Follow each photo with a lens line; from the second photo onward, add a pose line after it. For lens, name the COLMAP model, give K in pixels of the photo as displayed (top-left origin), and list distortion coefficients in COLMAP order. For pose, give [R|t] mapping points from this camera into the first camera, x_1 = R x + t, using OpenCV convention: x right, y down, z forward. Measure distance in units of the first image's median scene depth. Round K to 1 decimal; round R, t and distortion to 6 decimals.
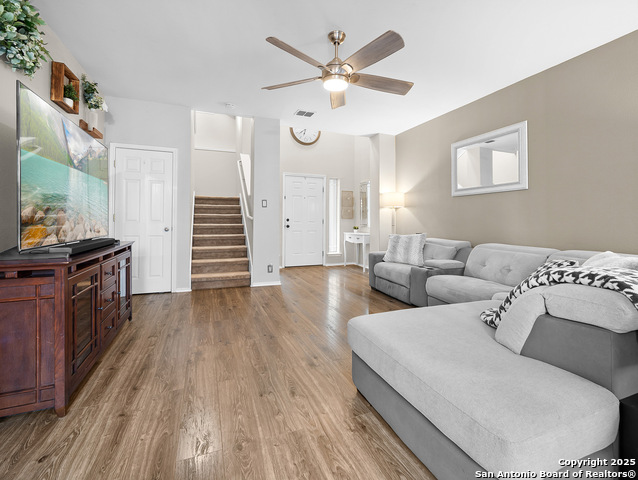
lens RADIAL K [[289.0, 0, 317.0], [0, 289.0, 217.5], [0, 0, 1]] dist [-0.009872, 0.002146]
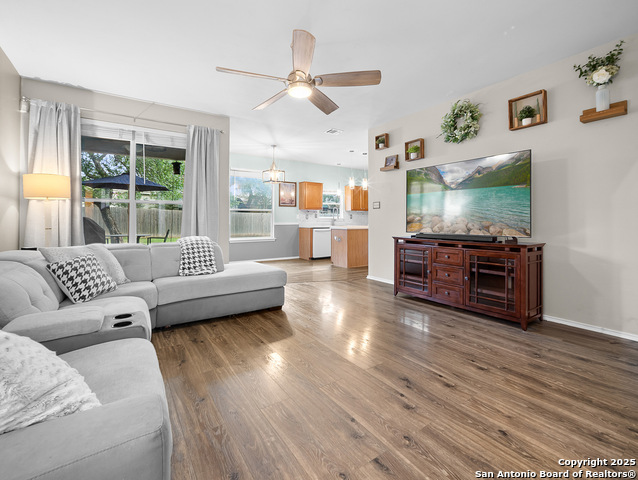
lens RADIAL K [[289.0, 0, 321.2], [0, 289.0, 216.8], [0, 0, 1]] dist [-0.009872, 0.002146]
pose [[-0.971888, -0.009716, -0.235245, 0.209152], [-0.004553, 0.999737, -0.022478, 0.018387], [0.235402, -0.020775, -0.971676, 1.801680]]
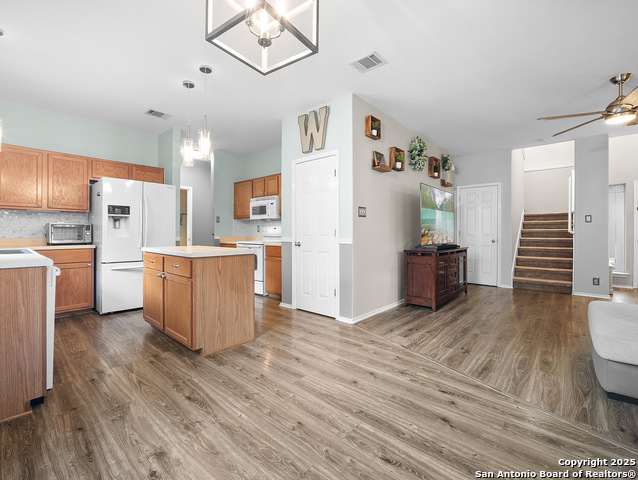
lens RADIAL K [[289.0, 0, 320.2], [0, 289.0, 234.3], [0, 0, 1]] dist [-0.009872, 0.002146]
pose [[0.456812, -0.000252, -0.889563, 0.486306], [0.008035, 0.999960, 0.003843, -0.005297], [0.889527, -0.008904, 0.456796, -0.559151]]
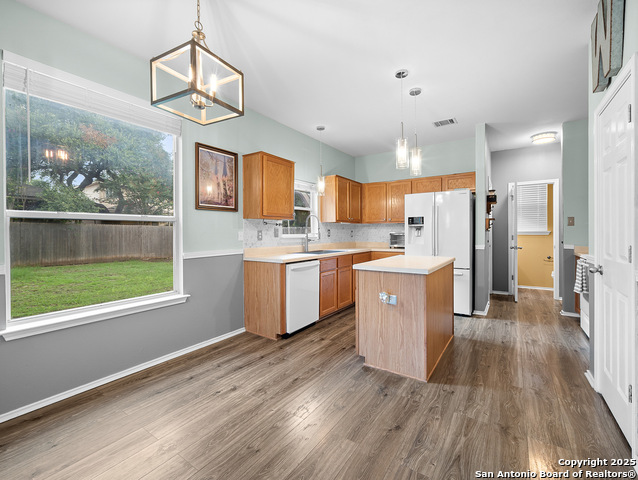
lens RADIAL K [[289.0, 0, 321.7], [0, 289.0, 234.3], [0, 0, 1]] dist [-0.009872, 0.002146]
pose [[-0.824620, 0.001251, -0.565686, 0.171453], [0.003819, 0.999987, -0.003355, -0.043770], [0.565675, -0.004927, -0.824614, 0.191300]]
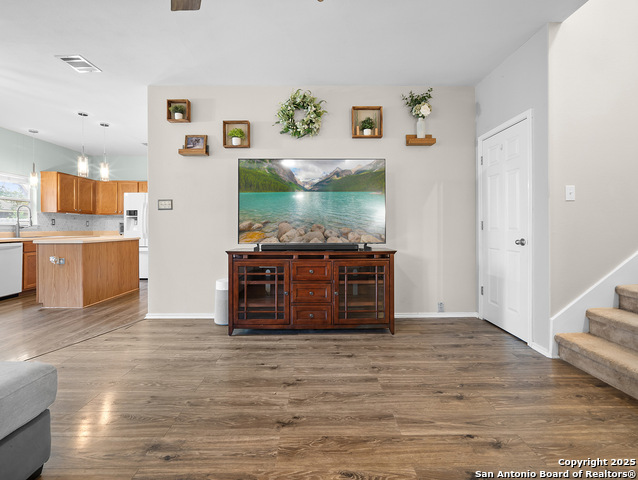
lens RADIAL K [[289.0, 0, 316.9], [0, 289.0, 227.5], [0, 0, 1]] dist [-0.009872, 0.002146]
pose [[-0.353952, -0.003802, -0.935256, 0.336421], [0.009895, 0.999921, -0.007810, 0.012917], [0.935211, -0.012018, -0.353887, 1.142958]]
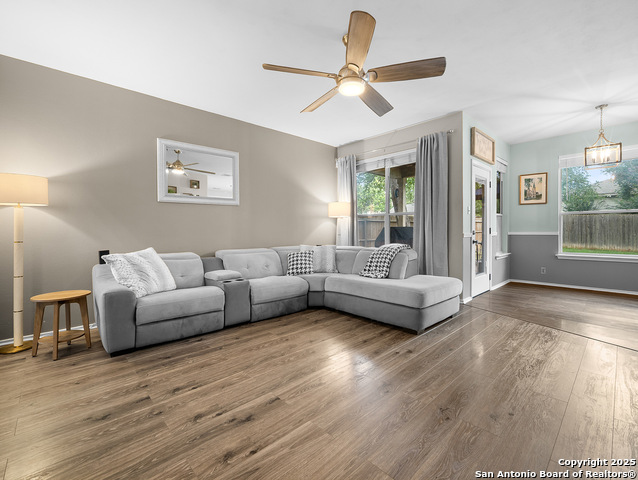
lens RADIAL K [[289.0, 0, 326.4], [0, 289.0, 230.5], [0, 0, 1]] dist [-0.009872, 0.002146]
pose [[-0.394754, -0.005256, 0.918772, -0.696844], [-0.002422, 0.999986, 0.004680, 0.007059], [-0.918784, -0.000378, -0.394761, 1.286096]]
